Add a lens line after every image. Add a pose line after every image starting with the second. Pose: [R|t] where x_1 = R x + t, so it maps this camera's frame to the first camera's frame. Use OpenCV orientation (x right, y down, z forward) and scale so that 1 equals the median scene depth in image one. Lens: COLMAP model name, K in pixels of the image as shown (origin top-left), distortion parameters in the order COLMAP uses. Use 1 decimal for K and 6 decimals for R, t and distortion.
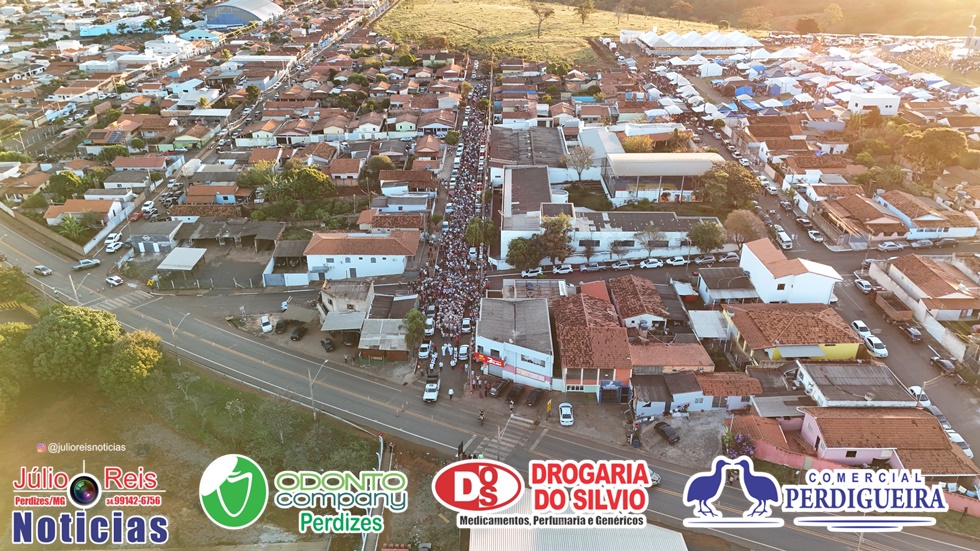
lens RADIAL K [[709.5, 0, 490.0], [0, 709.5, 275.5], [0, 0, 1]] dist [0.094556, -0.092586]
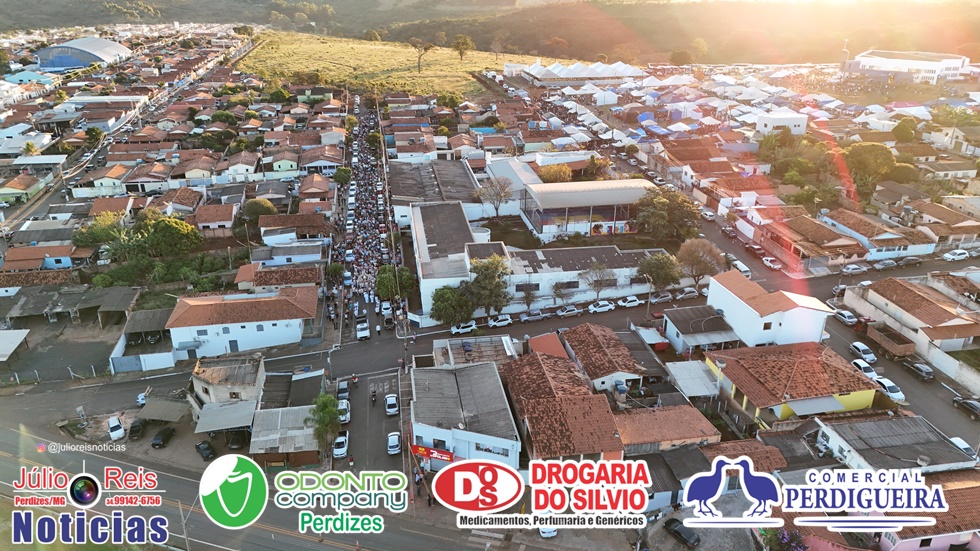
lens RADIAL K [[709.5, 0, 490.0], [0, 709.5, 275.5], [0, 0, 1]] dist [0.094556, -0.092586]
pose [[0.984125, -0.065648, 0.164890, -0.029942], [0.075009, 0.995868, -0.051194, -0.014371], [-0.160848, 0.062749, 0.984982, 0.127563]]
